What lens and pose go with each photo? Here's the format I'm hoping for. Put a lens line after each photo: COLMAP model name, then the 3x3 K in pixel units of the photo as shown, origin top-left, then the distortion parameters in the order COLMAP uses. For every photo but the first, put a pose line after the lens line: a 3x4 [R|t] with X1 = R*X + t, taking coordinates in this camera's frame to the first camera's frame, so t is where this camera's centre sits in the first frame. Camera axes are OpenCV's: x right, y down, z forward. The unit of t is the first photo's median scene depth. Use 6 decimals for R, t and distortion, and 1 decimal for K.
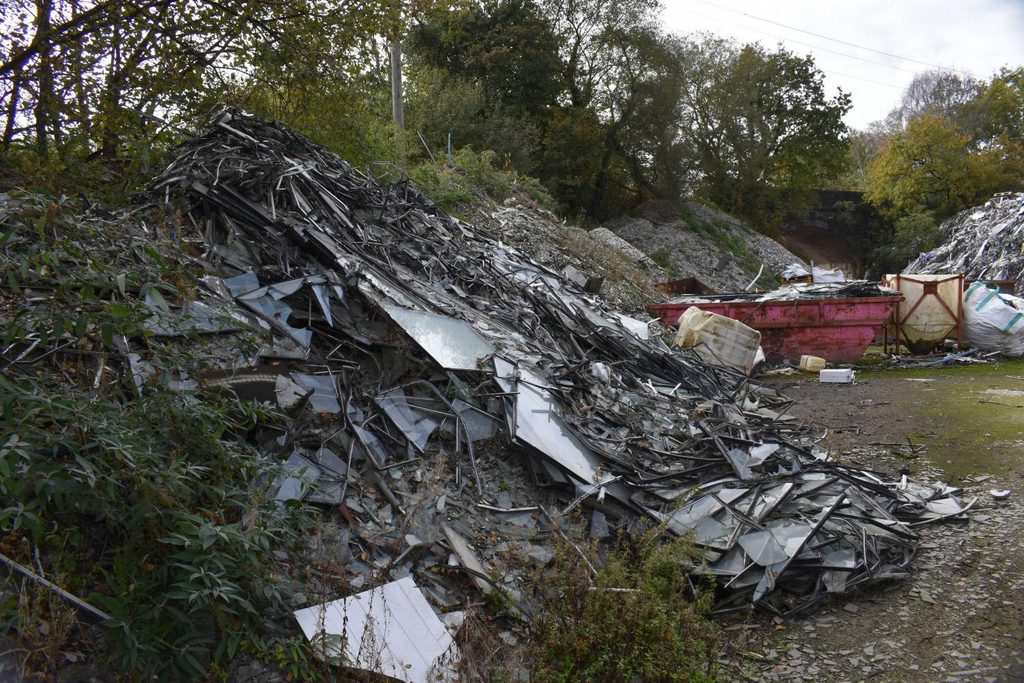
lens RADIAL K [[789.7, 0, 512.0], [0, 789.7, 341.5], [0, 0, 1]] dist [-0.102129, 0.021024]
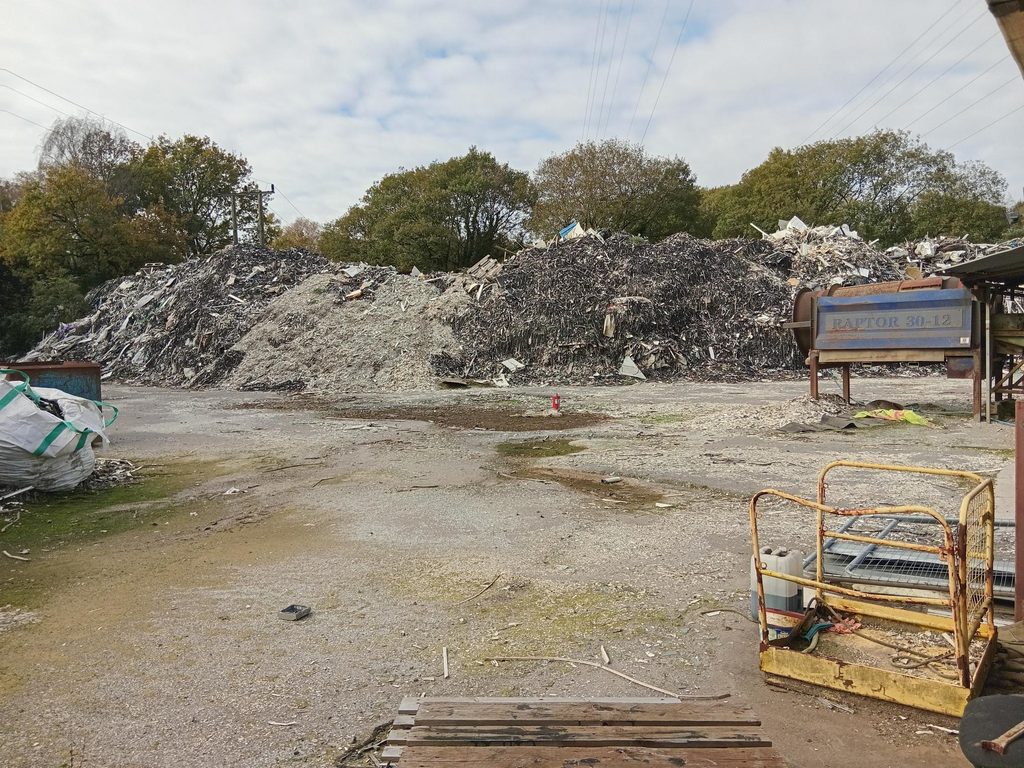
lens RADIAL K [[787.3, 0, 512.0], [0, 787.3, 384.0], [0, 0, 1]] dist [0.109914, -0.185661]
pose [[0.565290, -0.005629, 0.824873, 0.100653], [0.039293, 0.999025, -0.020111, -0.011850], [-0.823956, 0.043780, 0.564961, 0.099271]]
